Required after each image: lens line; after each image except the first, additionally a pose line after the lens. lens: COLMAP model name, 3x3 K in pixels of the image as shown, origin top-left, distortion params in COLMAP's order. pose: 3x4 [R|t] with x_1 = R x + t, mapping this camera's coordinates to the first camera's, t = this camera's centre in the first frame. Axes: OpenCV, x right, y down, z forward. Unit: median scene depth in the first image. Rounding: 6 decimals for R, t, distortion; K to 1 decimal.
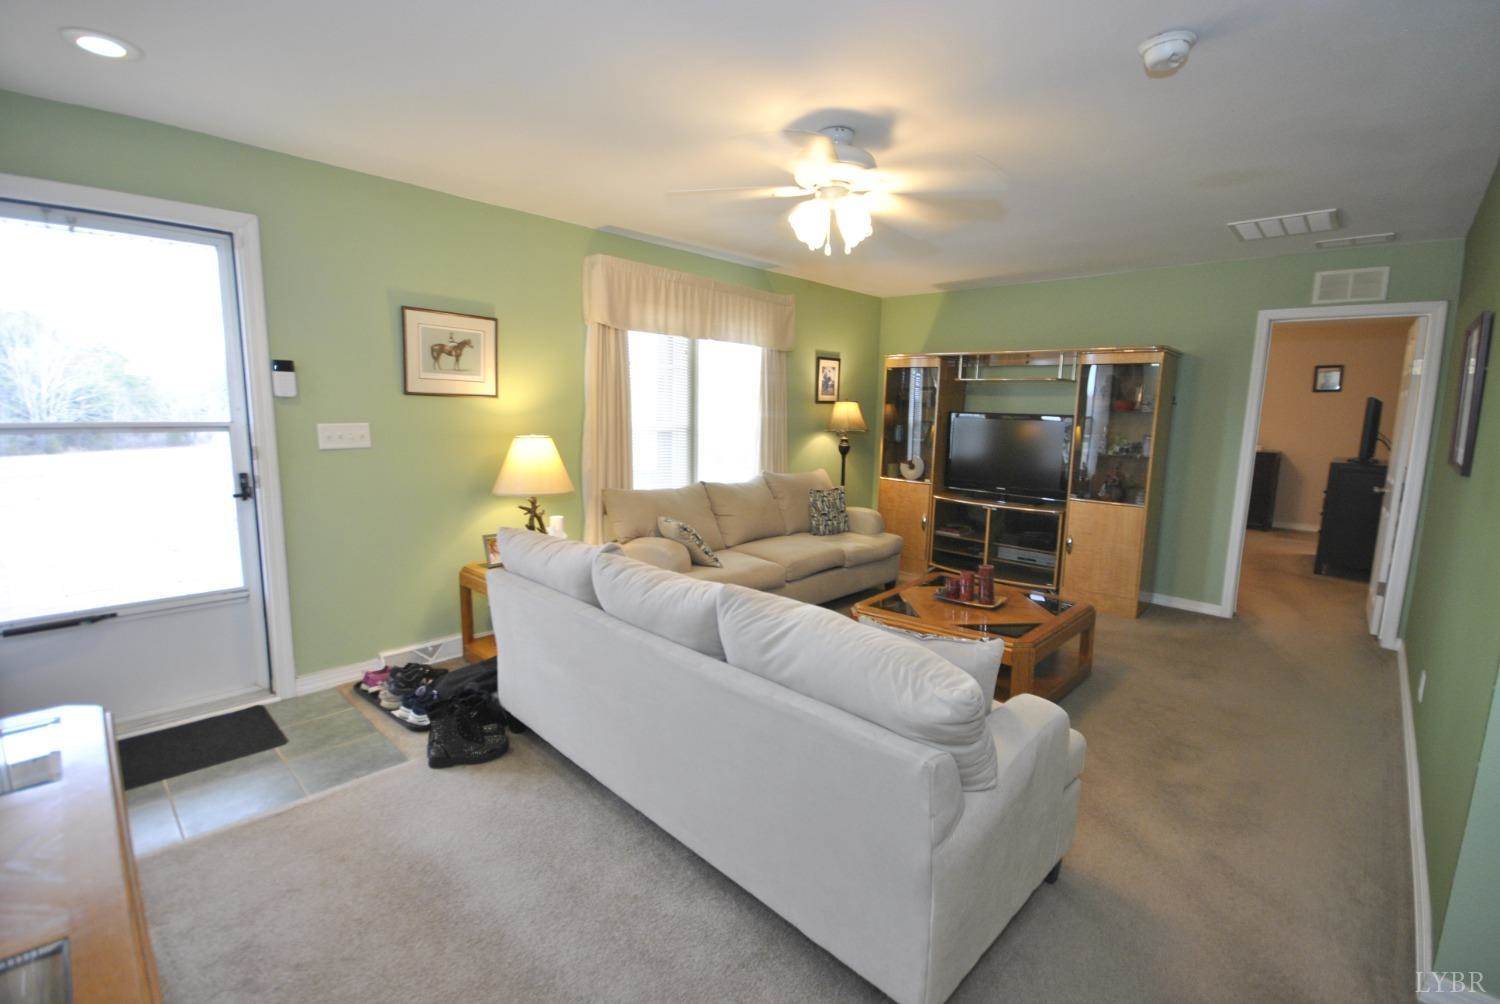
lens RADIAL K [[657.7, 0, 764.5], [0, 657.7, 499.7], [0, 0, 1]] dist [0.015958, -0.015113]
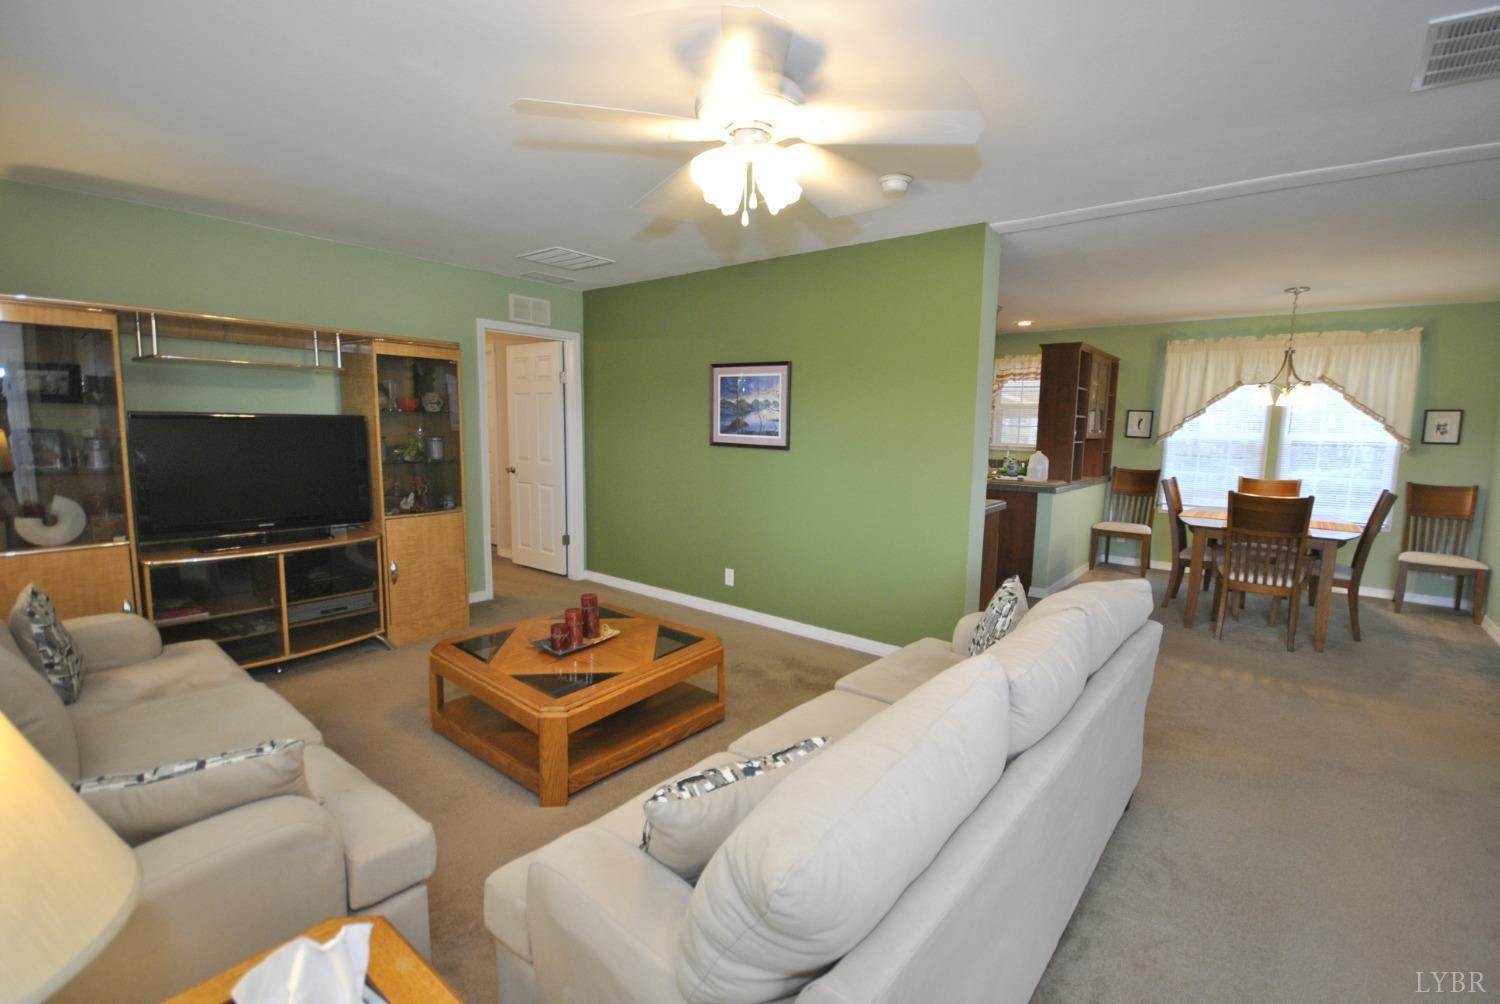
lens RADIAL K [[657.7, 0, 764.5], [0, 657.7, 499.7], [0, 0, 1]] dist [0.015958, -0.015113]
pose [[-0.082852, -0.139928, 0.986689, -0.442010], [0.120559, 0.981414, 0.149303, -0.103899], [-0.989243, 0.131324, -0.064442, 0.686112]]
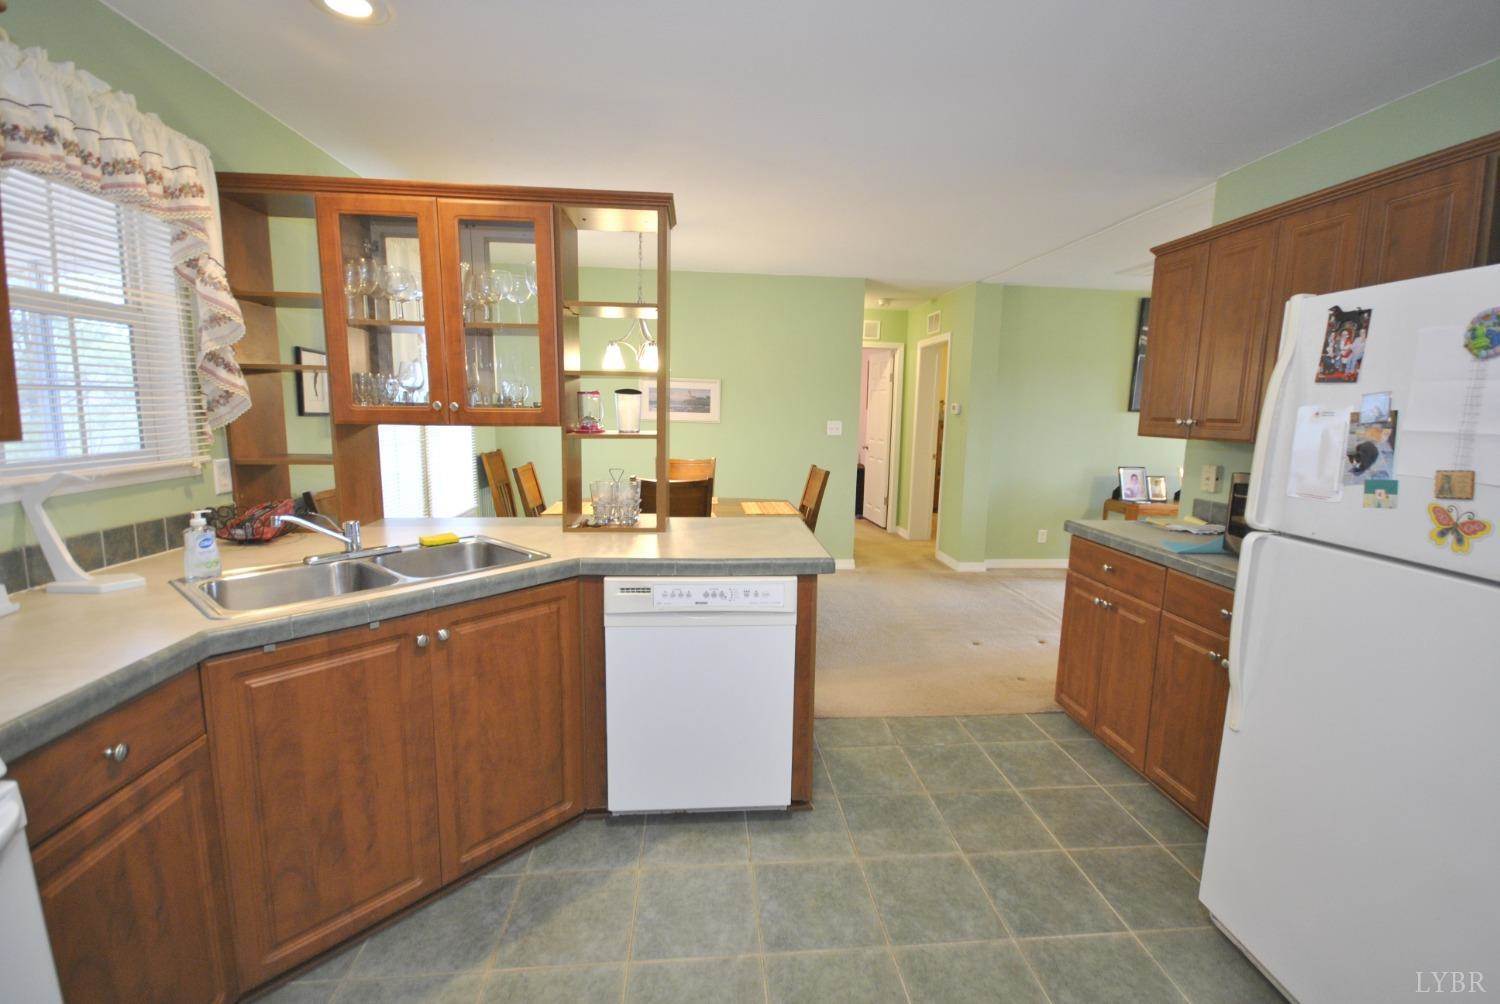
lens RADIAL K [[657.7, 0, 764.5], [0, 657.7, 499.7], [0, 0, 1]] dist [0.015958, -0.015113]
pose [[-0.658730, 0.067154, -0.749376, 1.362108], [-0.145901, 0.965700, 0.214793, -0.028262], [0.738097, 0.250826, -0.626338, 0.436586]]
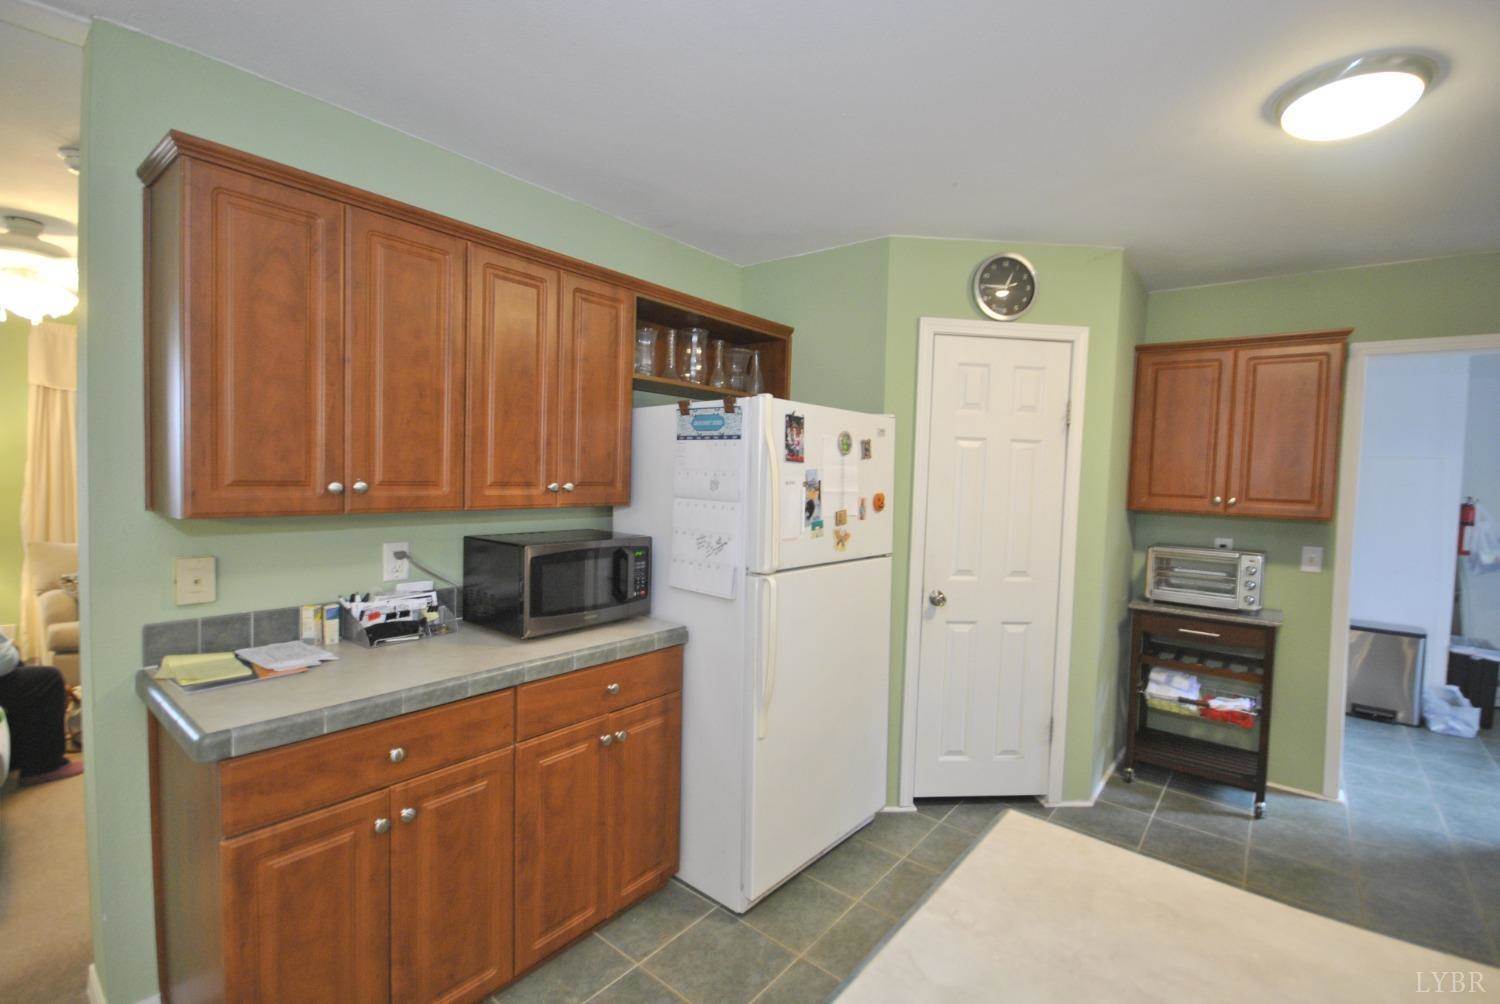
lens RADIAL K [[656.4, 0, 759.5], [0, 656.4, 499.3], [0, 0, 1]] dist [0.003041, -0.008513]
pose [[0.997391, 0.002946, 0.072127, 0.815875], [0.004449, 0.994759, -0.102154, 0.027069], [-0.072050, 0.102209, 0.992150, -0.102851]]
